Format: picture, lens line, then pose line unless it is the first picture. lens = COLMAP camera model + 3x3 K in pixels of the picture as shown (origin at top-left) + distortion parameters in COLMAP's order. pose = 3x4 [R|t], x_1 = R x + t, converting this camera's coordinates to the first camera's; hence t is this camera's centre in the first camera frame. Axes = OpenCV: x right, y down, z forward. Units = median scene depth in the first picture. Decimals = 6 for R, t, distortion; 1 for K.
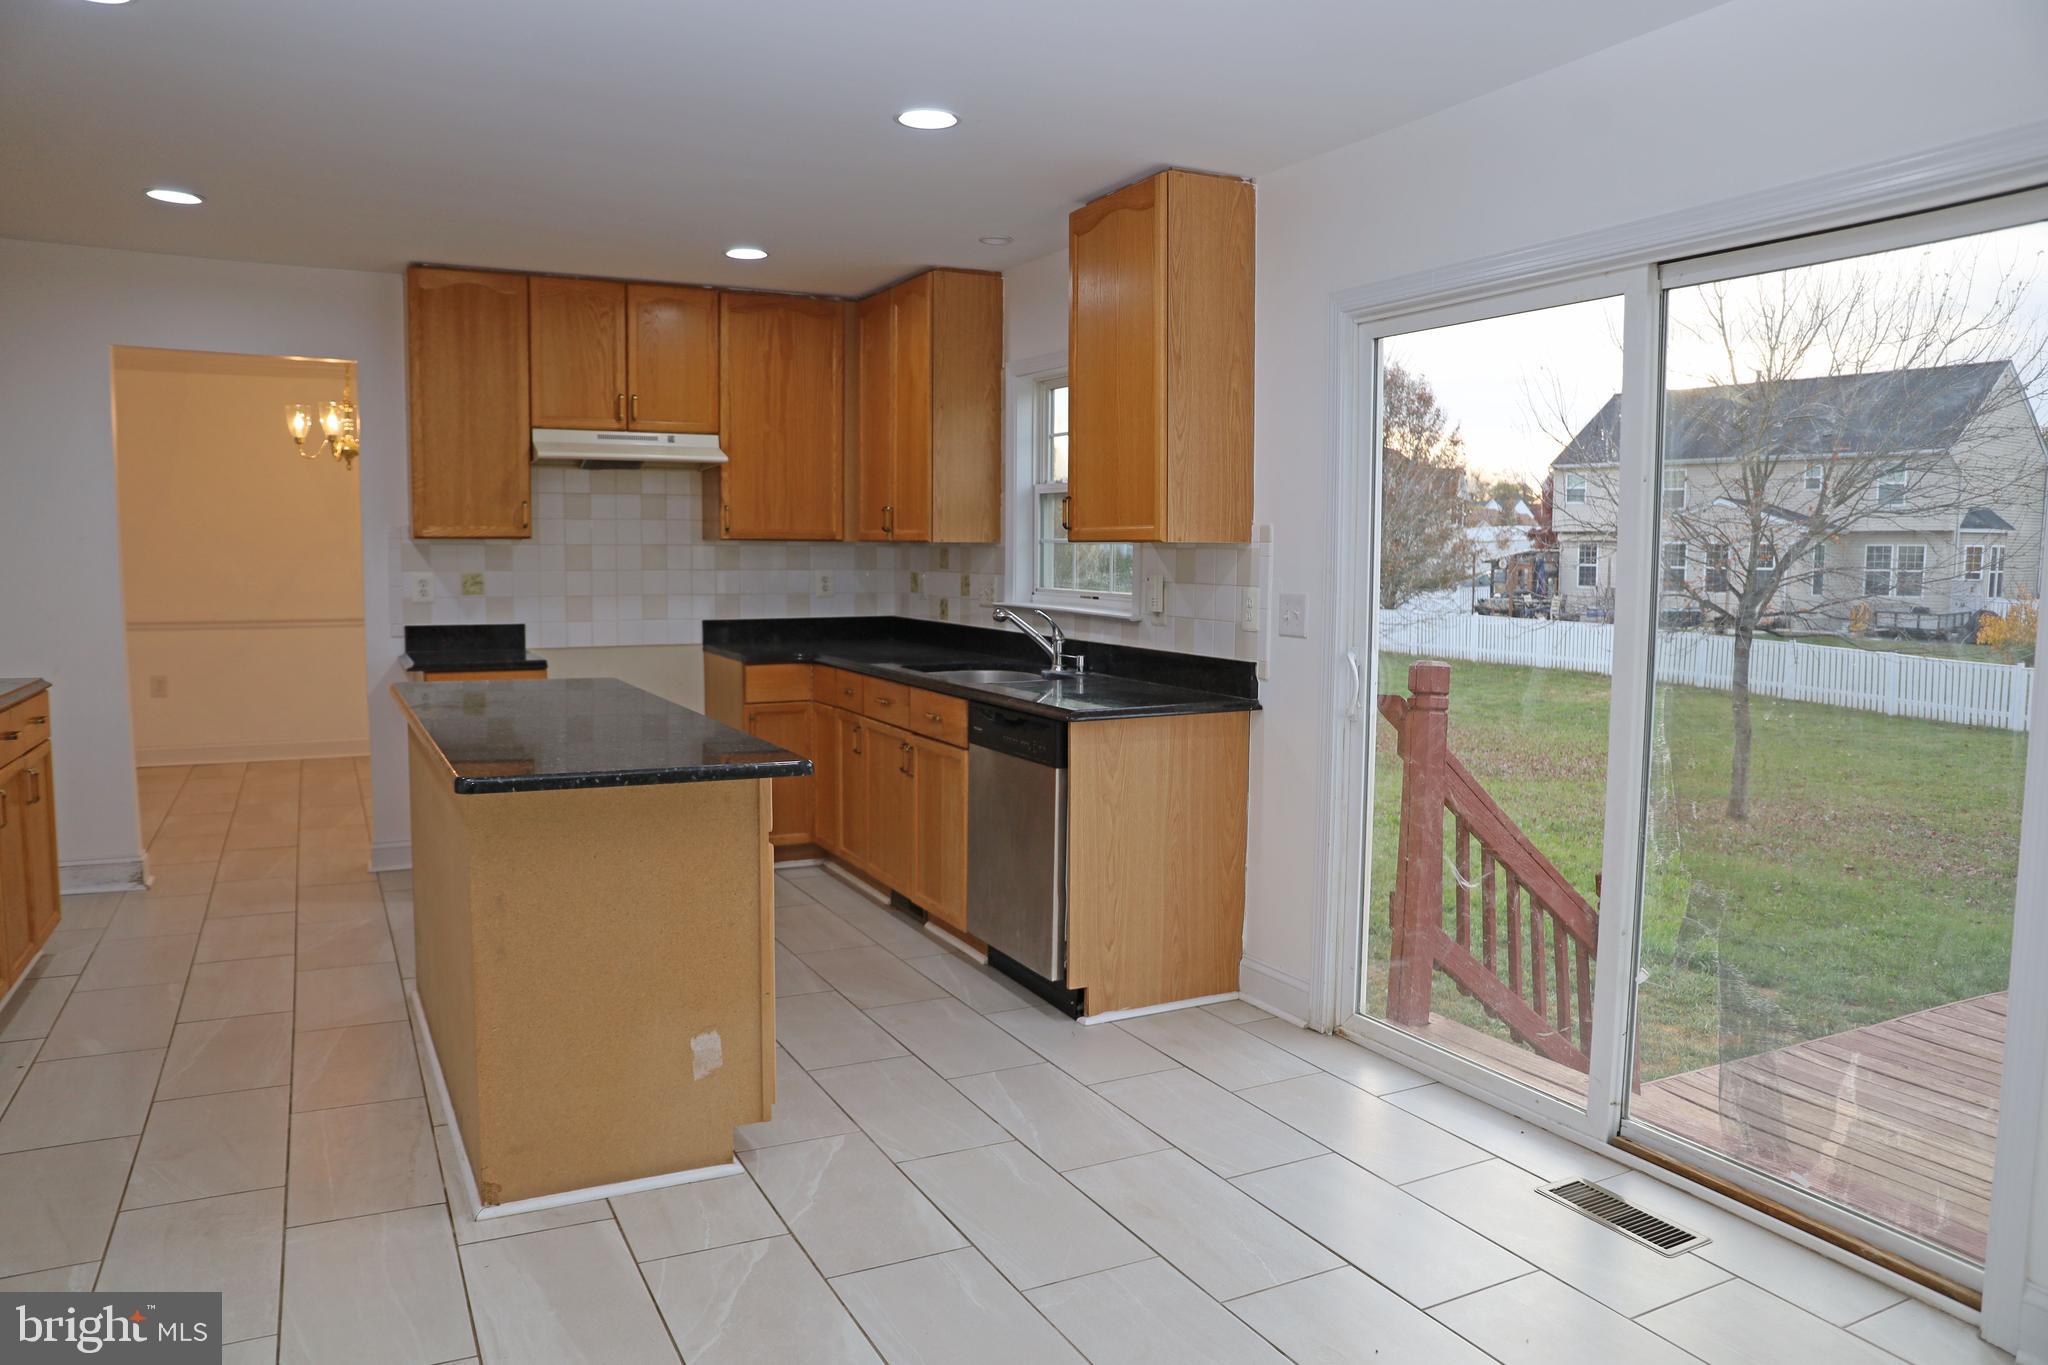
lens RADIAL K [[1391.6, 0, 1024.0], [0, 1391.6, 682.5], [0, 0, 1]] dist [-0.140081, 0.097634]
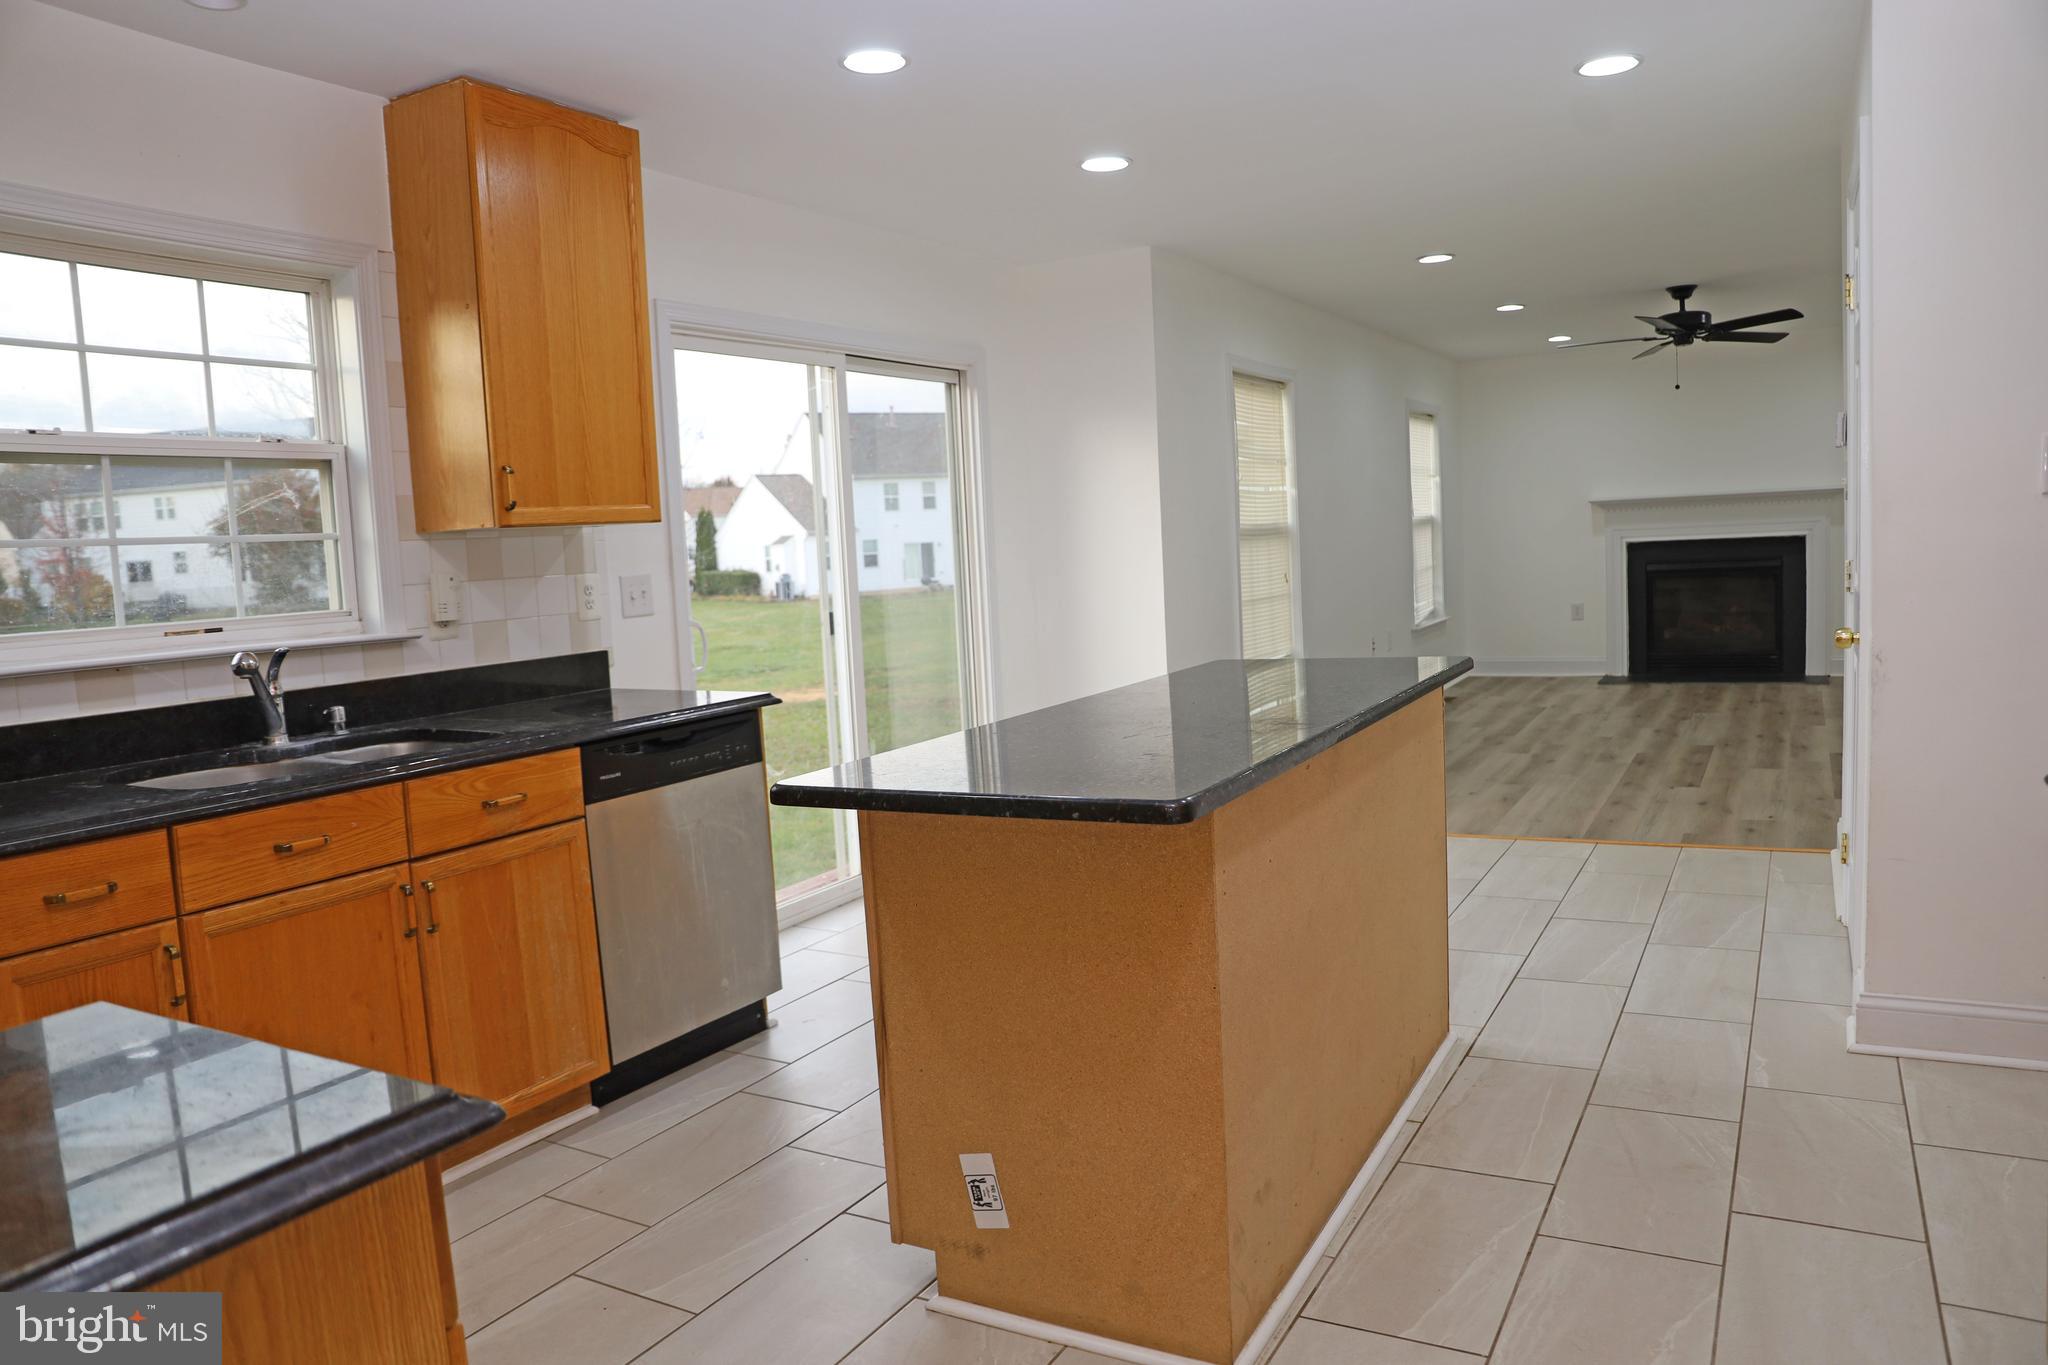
lens RADIAL K [[1391.6, 0, 1024.0], [0, 1391.6, 682.5], [0, 0, 1]] dist [-0.140081, 0.097634]
pose [[-0.541208, -0.069648, 0.838000, -0.736543], [0.125308, 0.978757, 0.162275, -0.102470], [-0.831500, 0.192833, -0.520983, 1.160697]]
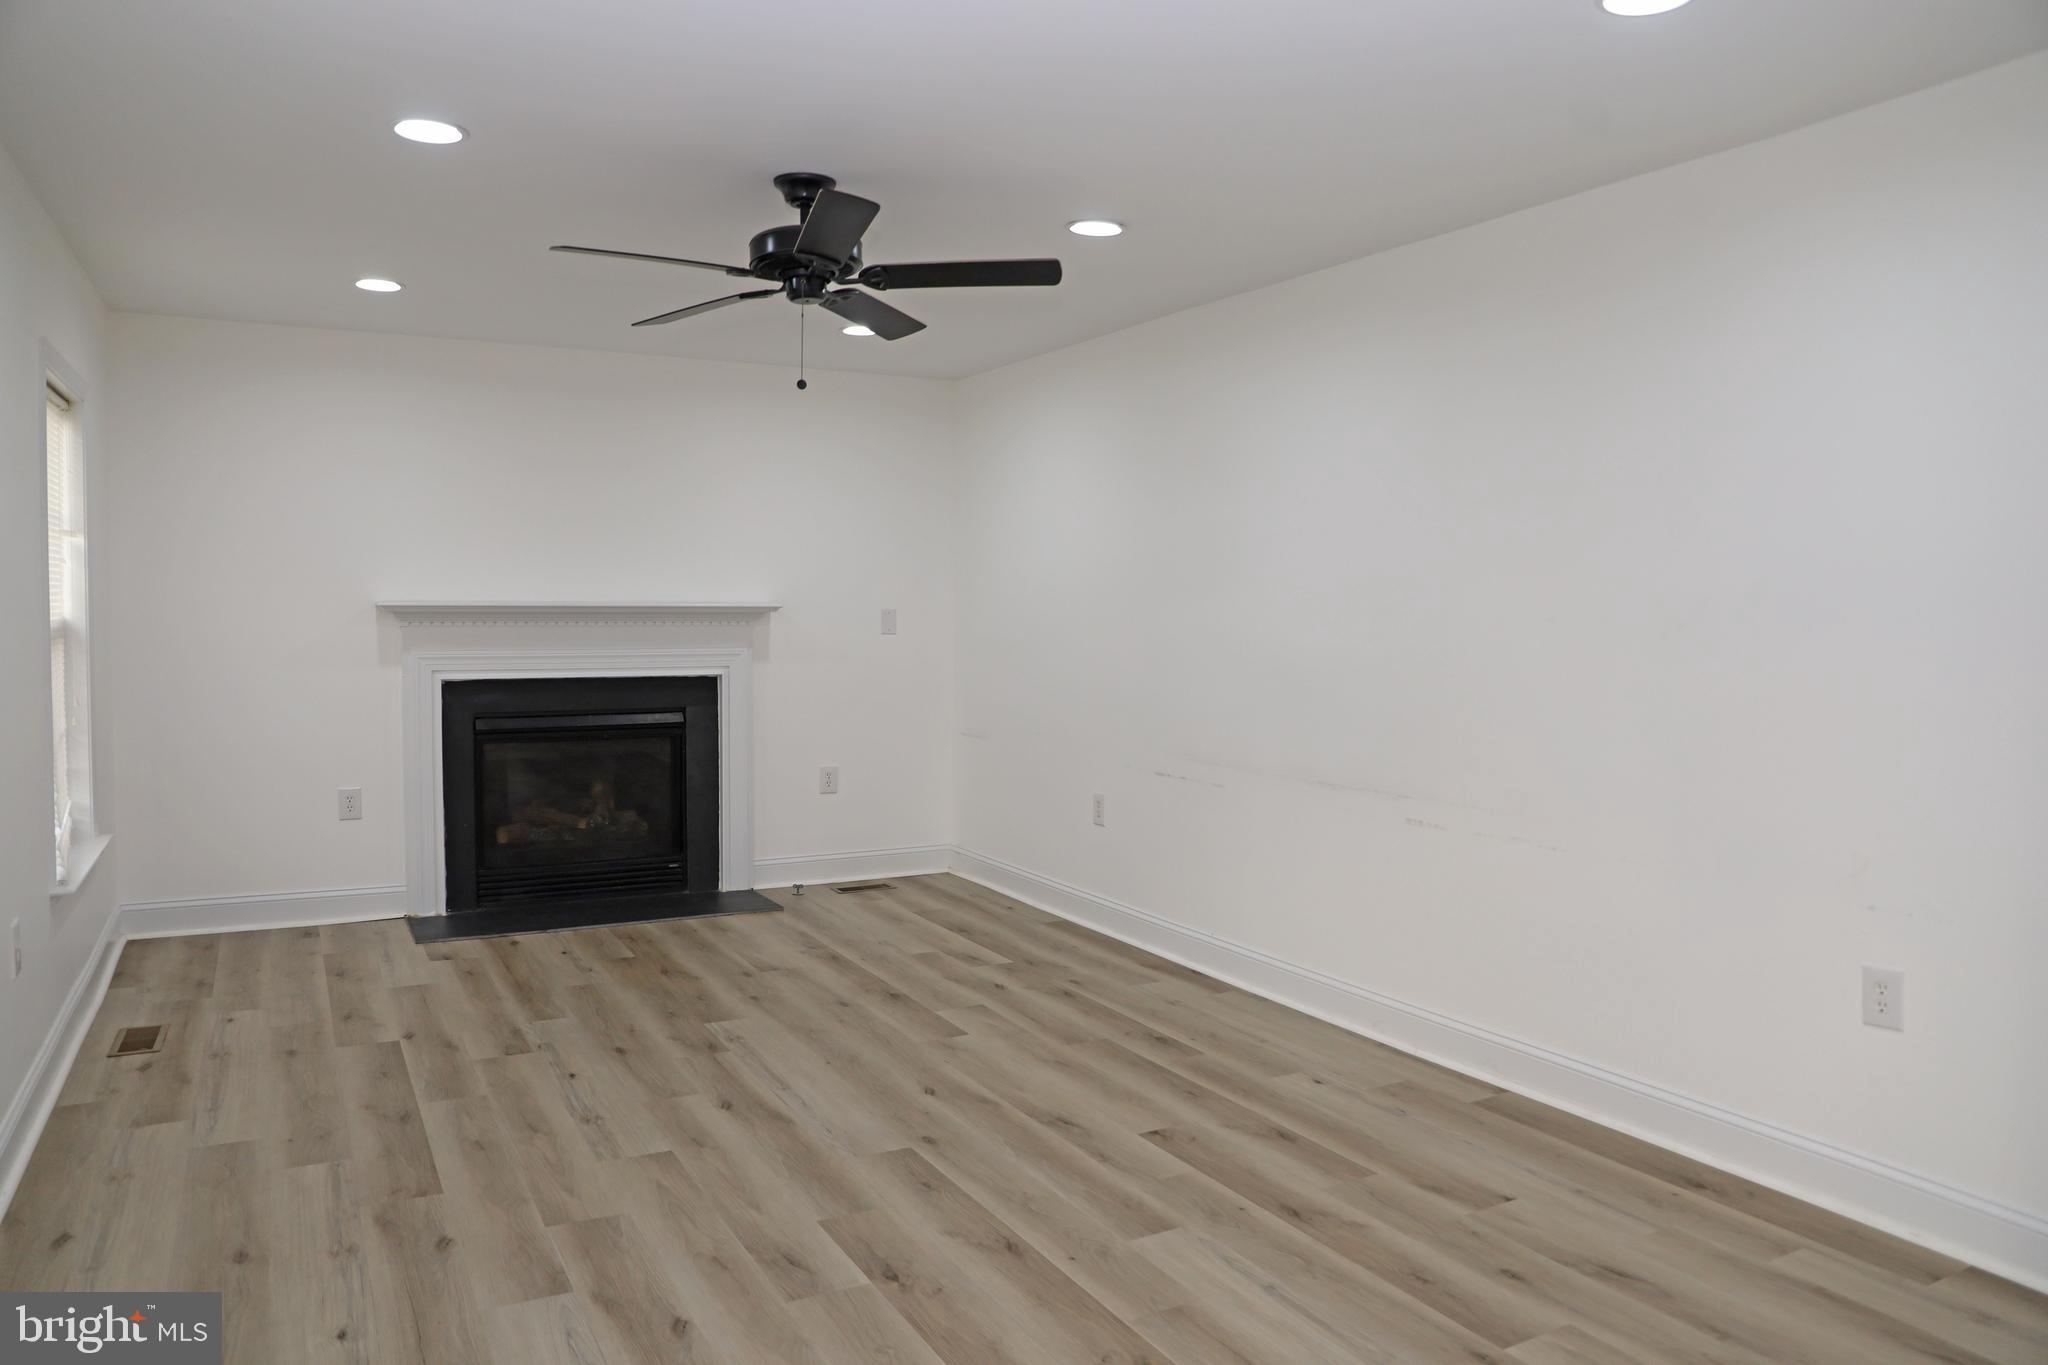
lens RADIAL K [[1391.6, 0, 1024.0], [0, 1391.6, 682.5], [0, 0, 1]] dist [-0.140081, 0.097634]
pose [[-0.998788, -0.017011, -0.046177, -0.513949], [-0.023160, 0.990427, 0.136078, -0.082697], [0.043420, 0.136983, -0.989621, 0.968297]]
